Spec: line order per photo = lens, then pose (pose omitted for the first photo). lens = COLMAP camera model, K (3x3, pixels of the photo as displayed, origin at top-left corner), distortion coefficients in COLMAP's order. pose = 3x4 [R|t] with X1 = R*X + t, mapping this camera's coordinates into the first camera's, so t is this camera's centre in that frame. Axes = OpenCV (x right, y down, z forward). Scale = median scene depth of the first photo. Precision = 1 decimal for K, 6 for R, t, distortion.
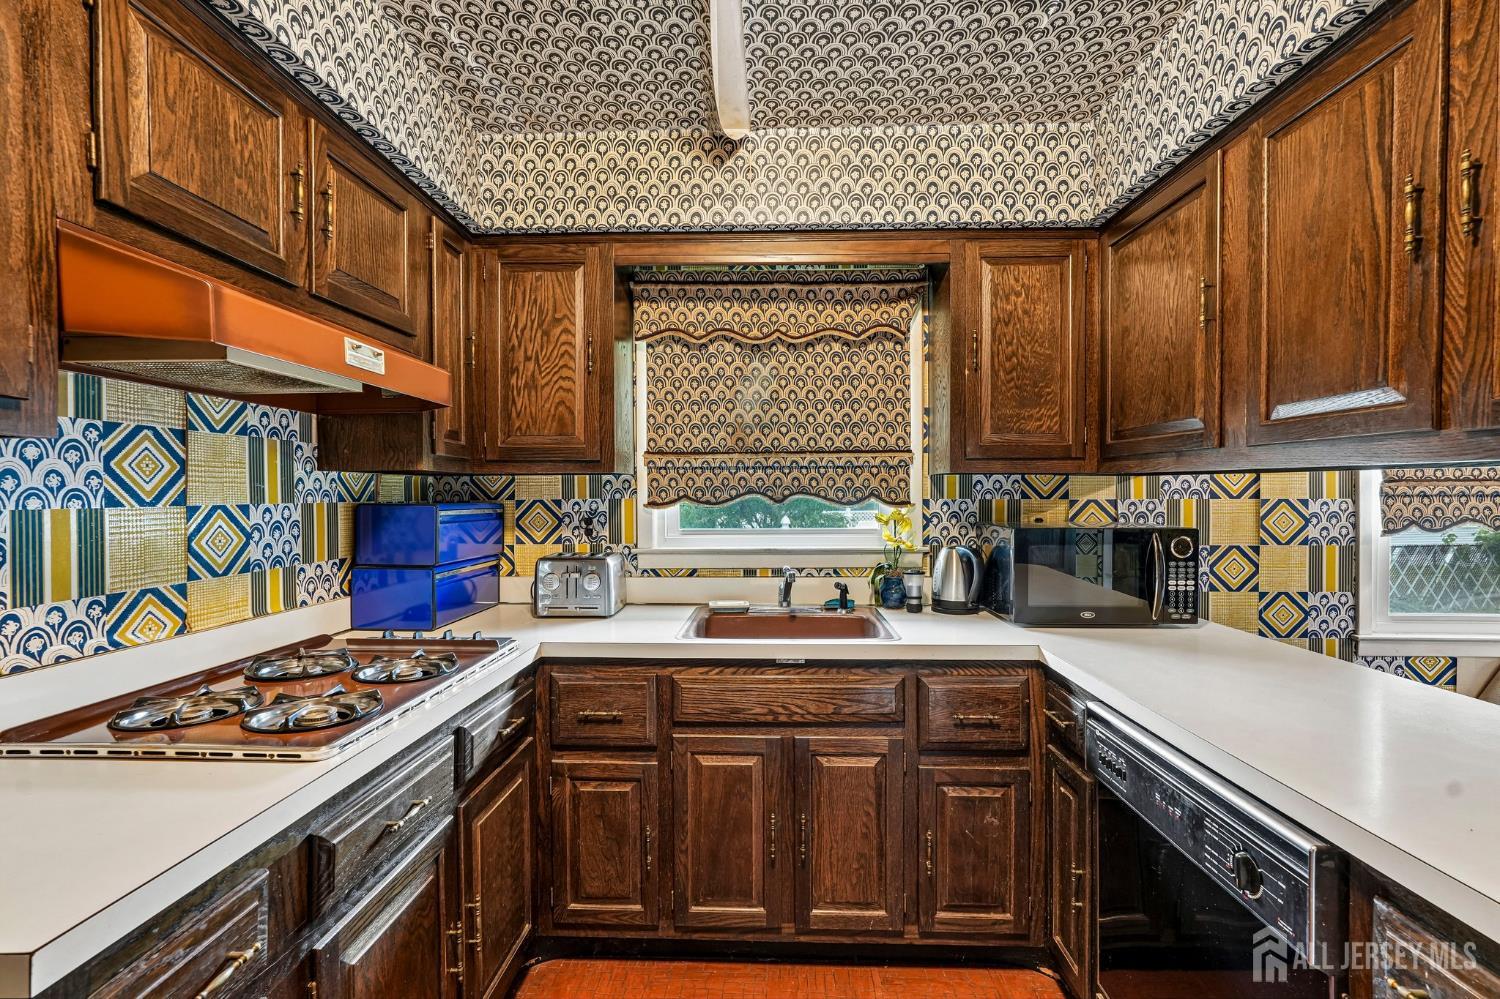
lens RADIAL K [[656.6, 0, 751.8], [0, 656.6, 501.2], [0, 0, 1]] dist [-0.016816, 0.007759]
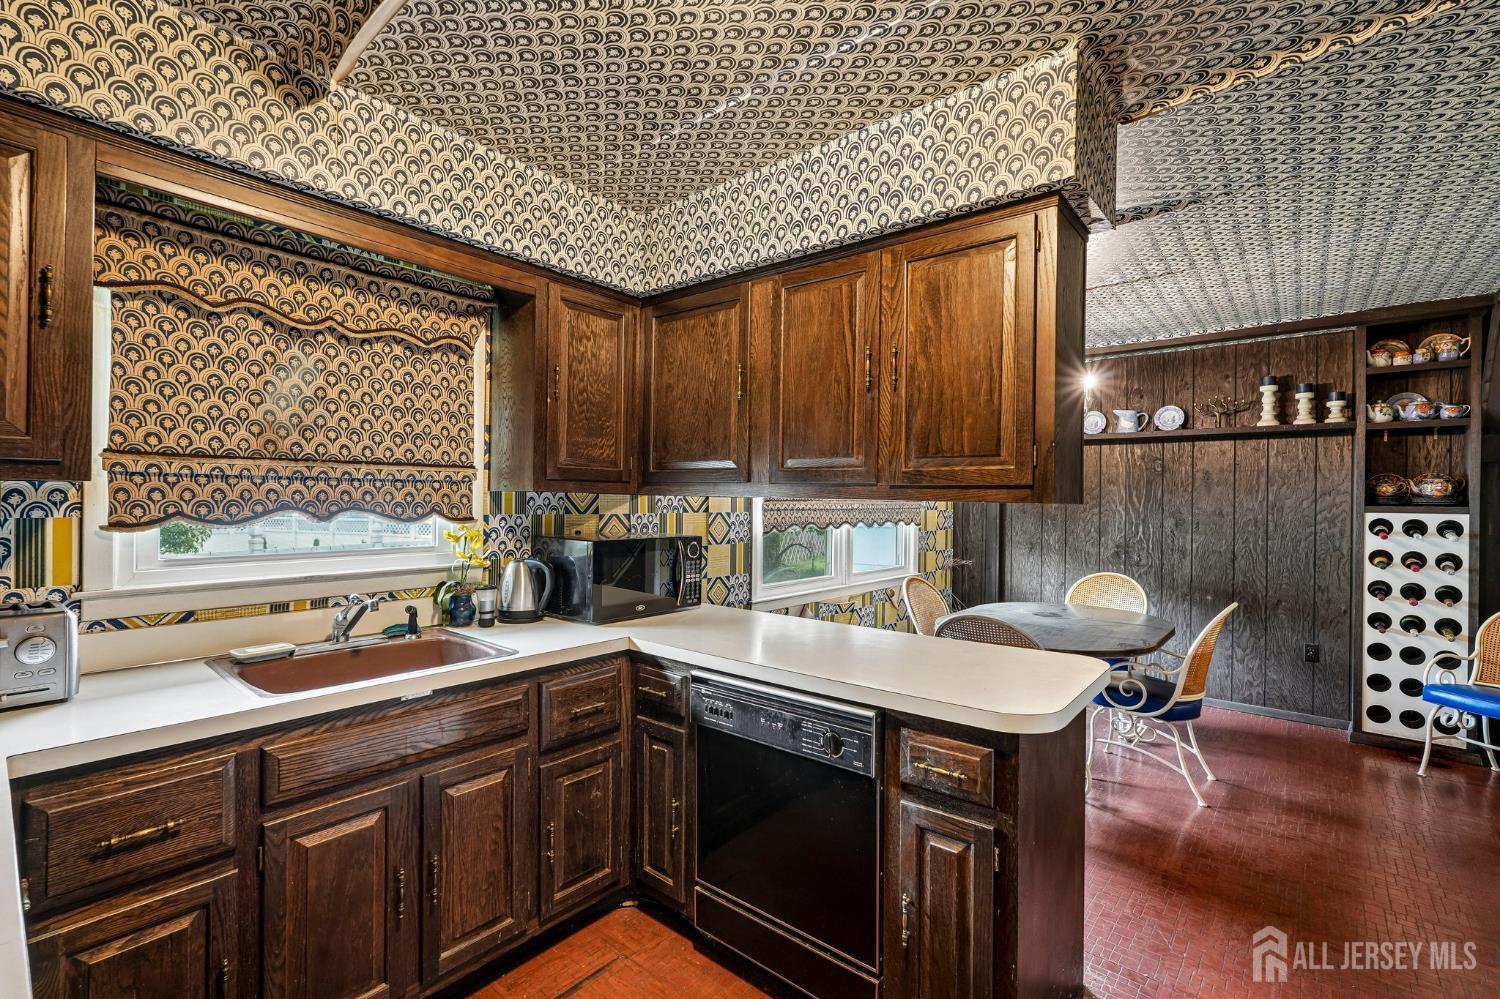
lens RADIAL K [[656.6, 0, 754.3], [0, 656.6, 502.1], [0, 0, 1]] dist [-0.016816, 0.007759]
pose [[0.612899, 0.006328, 0.790136, -0.336163], [-0.002940, 0.999979, -0.005728, -0.021475], [-0.790156, 0.001187, 0.612905, 0.056708]]
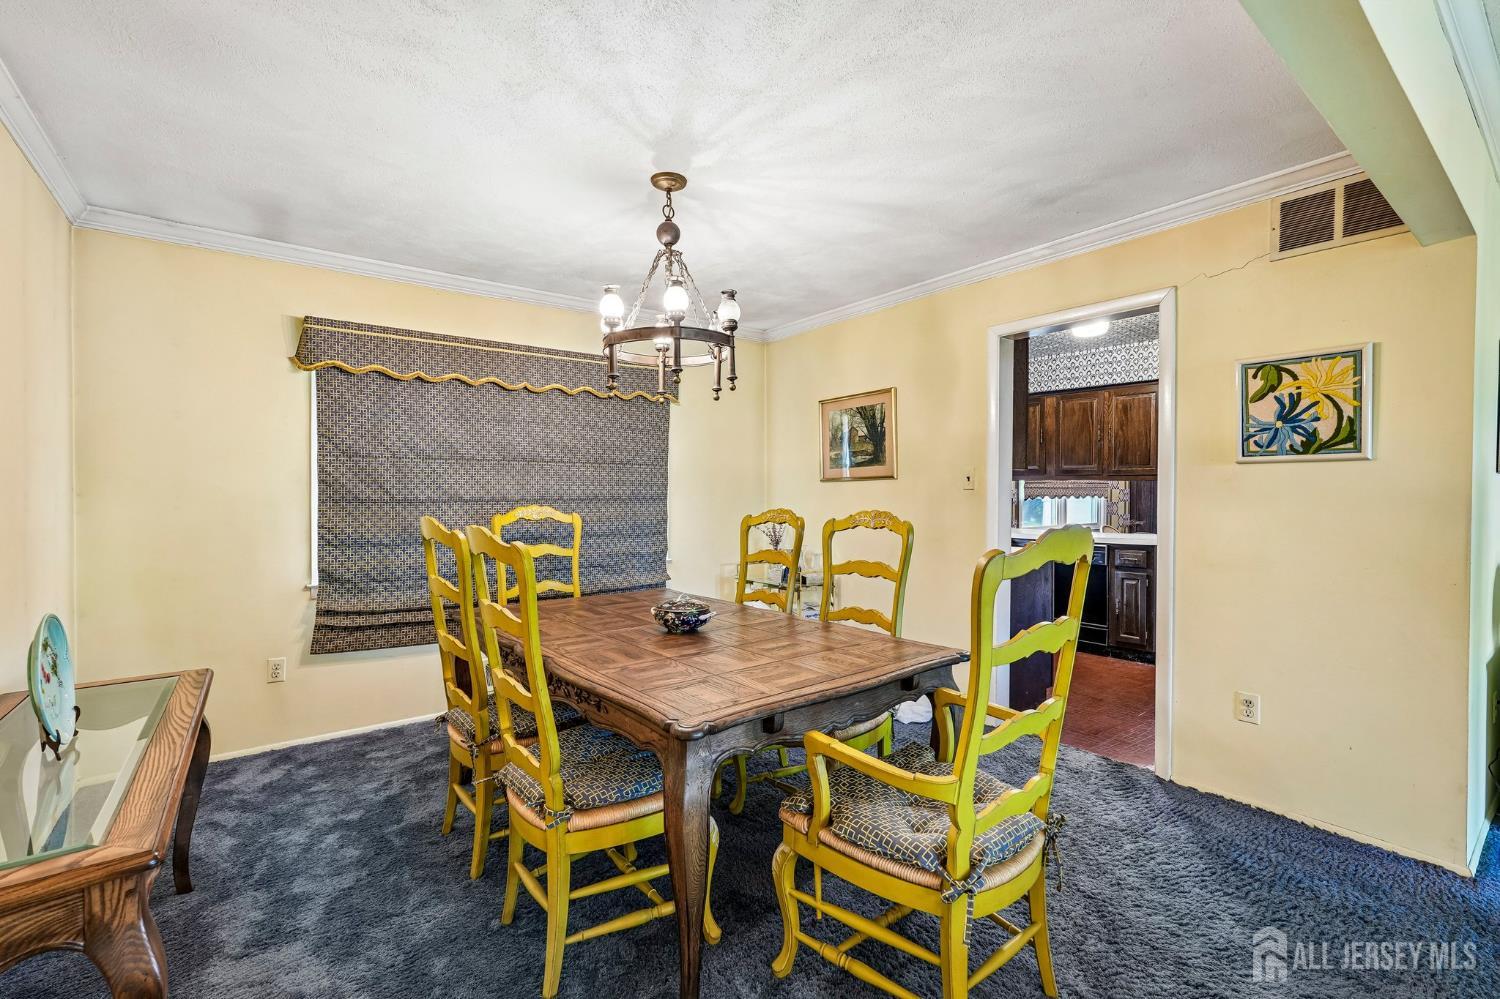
lens RADIAL K [[656.6, 0, 754.4], [0, 656.6, 497.4], [0, 0, 1]] dist [-0.016816, 0.007759]
pose [[0.771758, -0.005007, 0.635897, -2.260605], [0.001987, 0.999983, 0.005463, 0.021722], [-0.635913, -0.002953, 0.771755, -0.653242]]
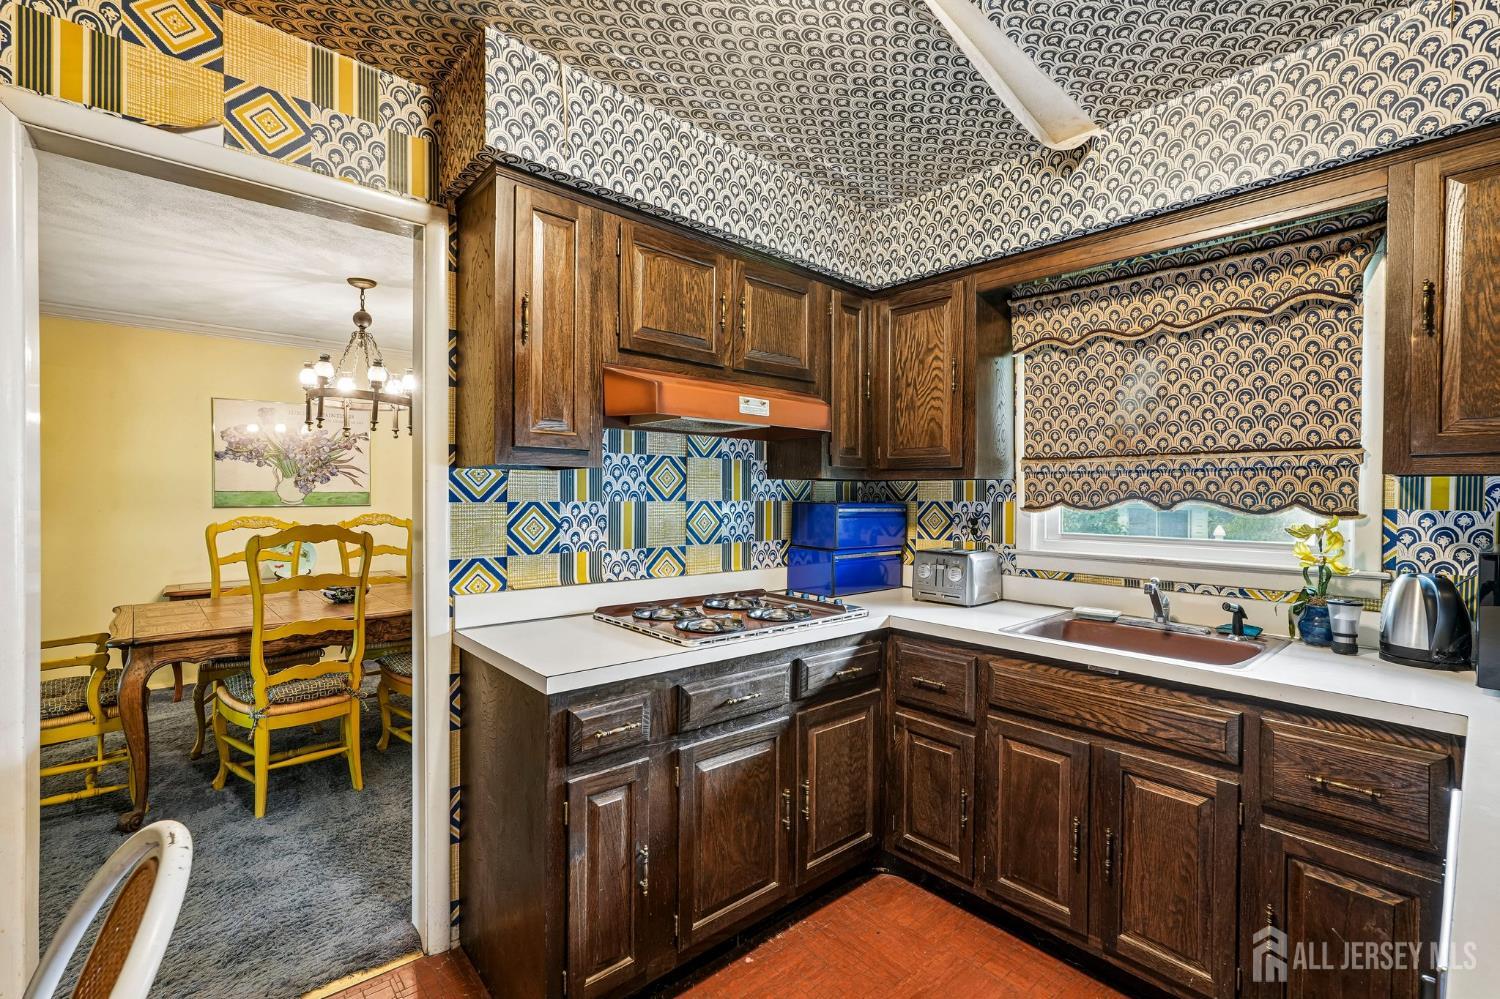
lens RADIAL K [[656.6, 0, 753.2], [0, 656.6, 502.5], [0, 0, 1]] dist [-0.016816, 0.007759]
pose [[0.692359, 0.017652, -0.721337, 0.354373], [-0.018452, 0.999807, 0.006757, -0.002882], [0.721317, 0.008632, 0.692551, -0.049758]]
